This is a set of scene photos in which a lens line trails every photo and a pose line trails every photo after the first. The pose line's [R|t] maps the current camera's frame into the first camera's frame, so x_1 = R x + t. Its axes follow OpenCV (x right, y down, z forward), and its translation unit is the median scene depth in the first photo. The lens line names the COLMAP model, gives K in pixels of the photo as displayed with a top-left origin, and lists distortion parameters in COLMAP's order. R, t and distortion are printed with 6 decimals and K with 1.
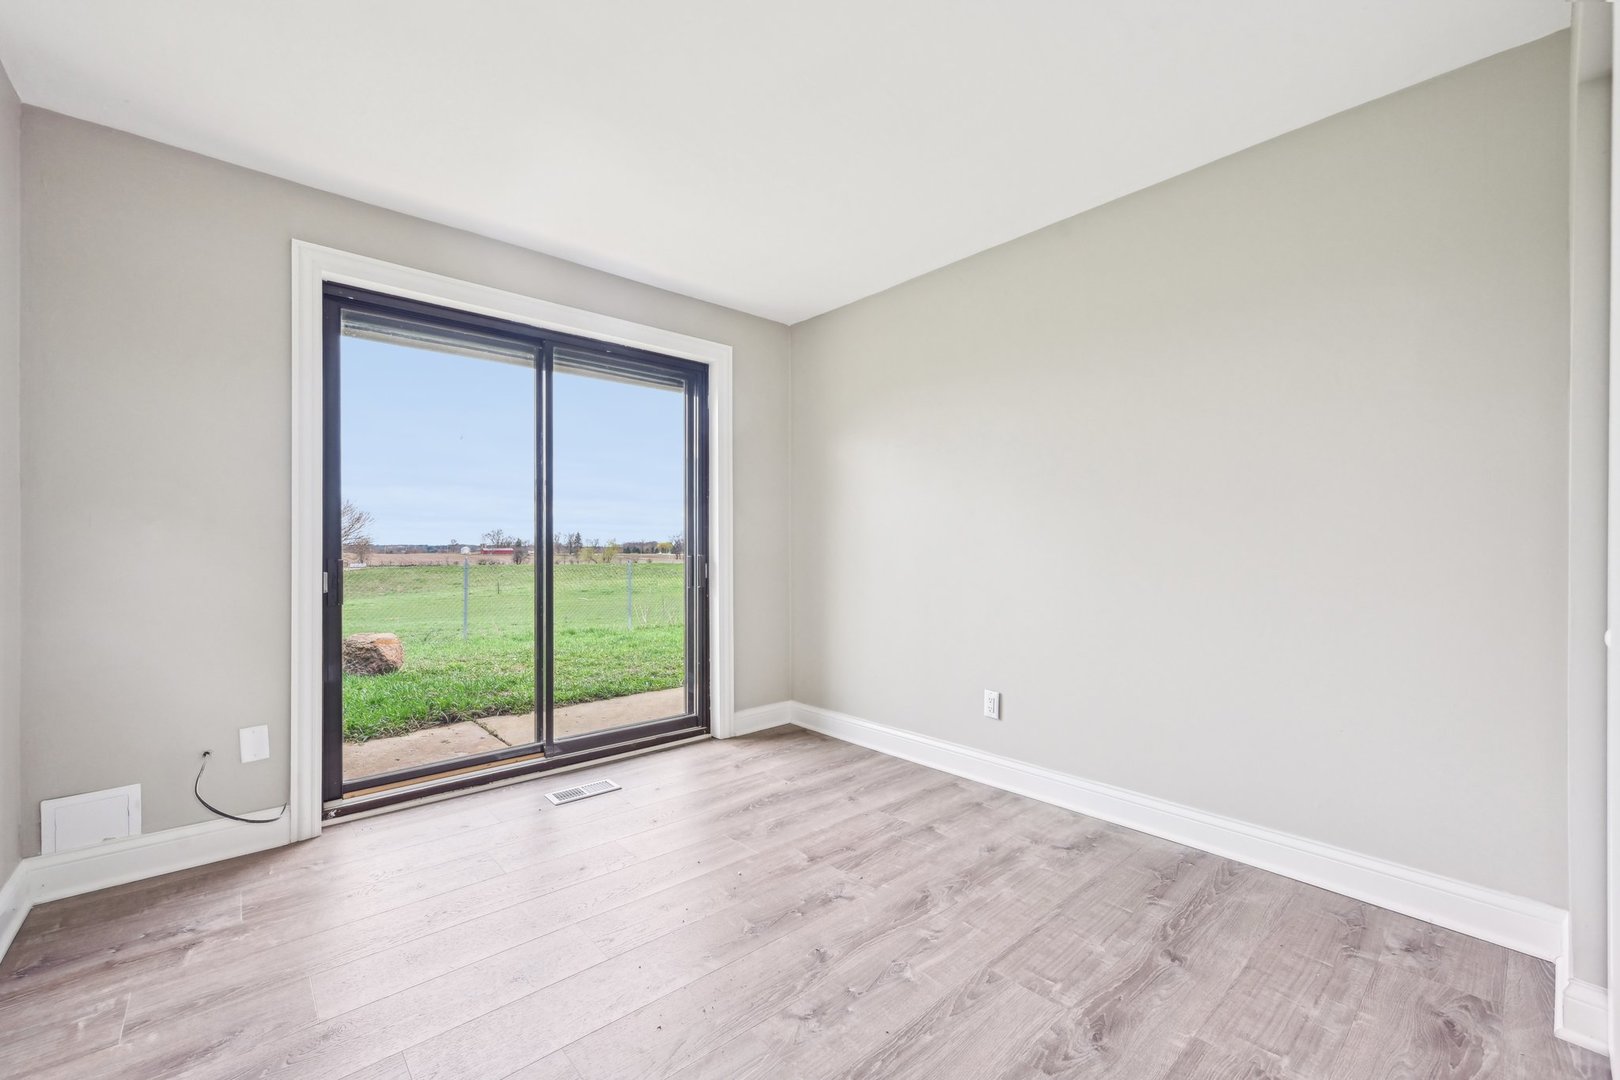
lens RADIAL K [[653.8, 0, 826.4], [0, 653.8, 542.5], [0, 0, 1]] dist [-0.000479, 0.000430]
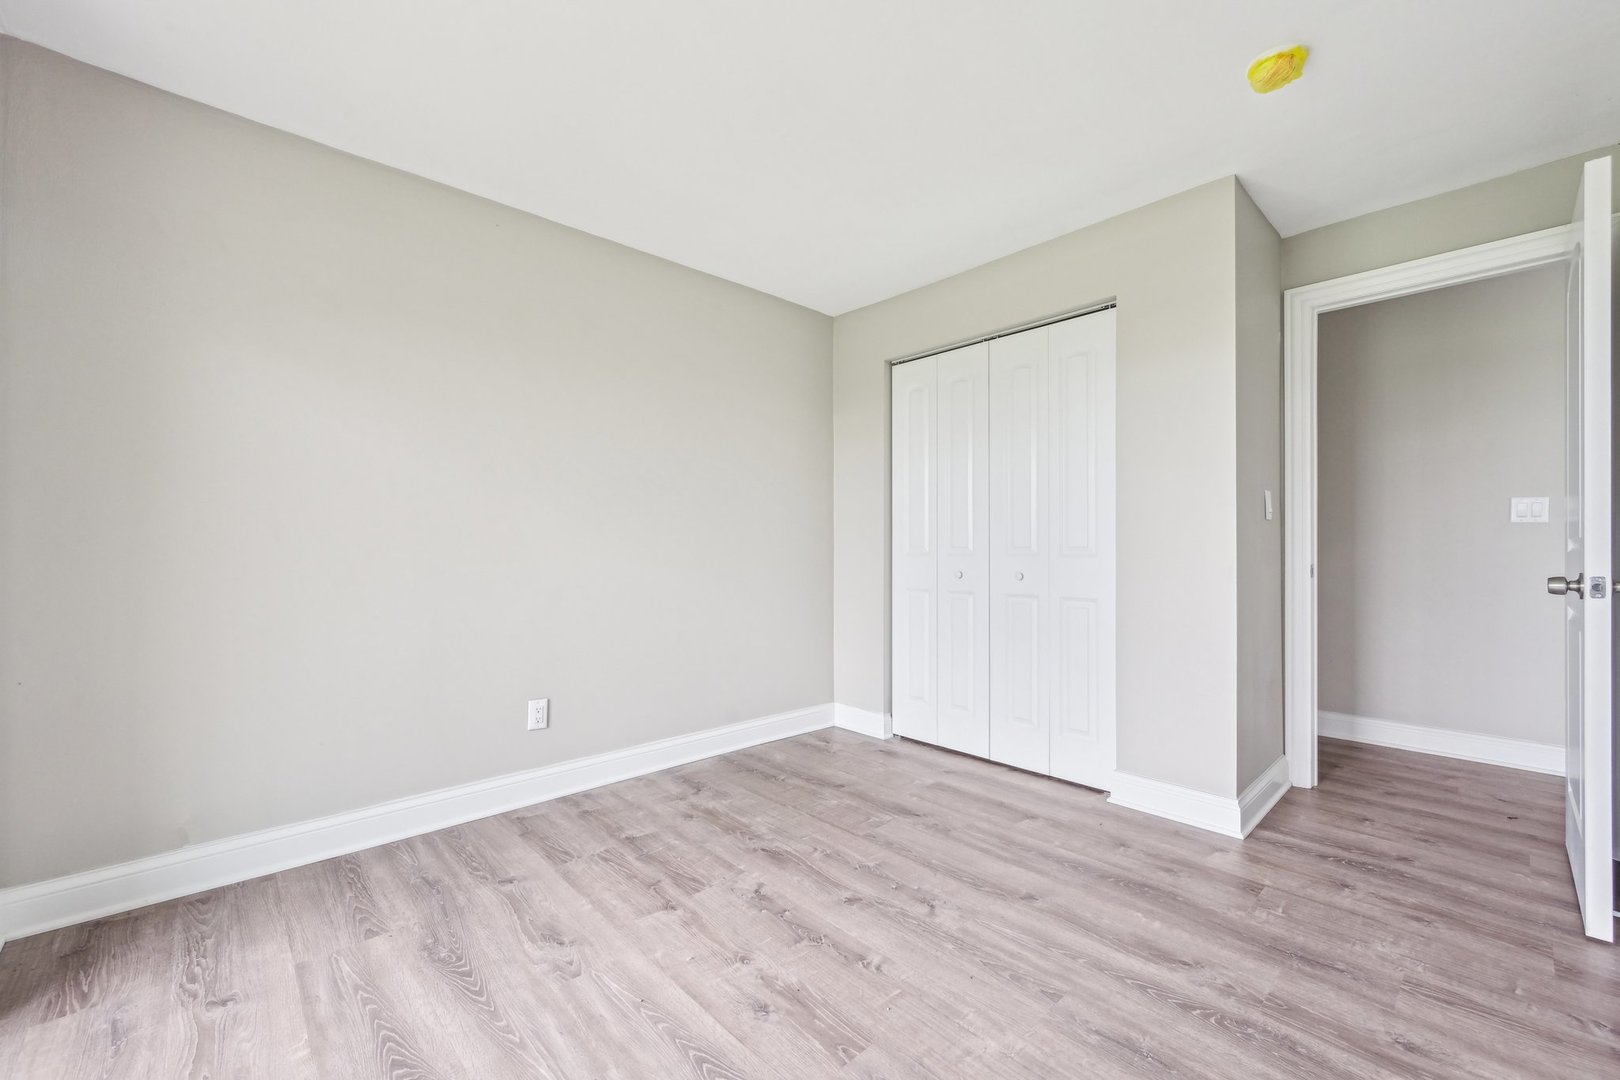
lens RADIAL K [[653.8, 0, 800.8], [0, 653.8, 546.4], [0, 0, 1]] dist [-0.000479, 0.000430]
pose [[0.001997, 0.003414, 0.999992, -0.814180], [-0.005551, 0.999979, -0.003403, 0.016969], [-0.999983, -0.005545, 0.002016, 0.777277]]
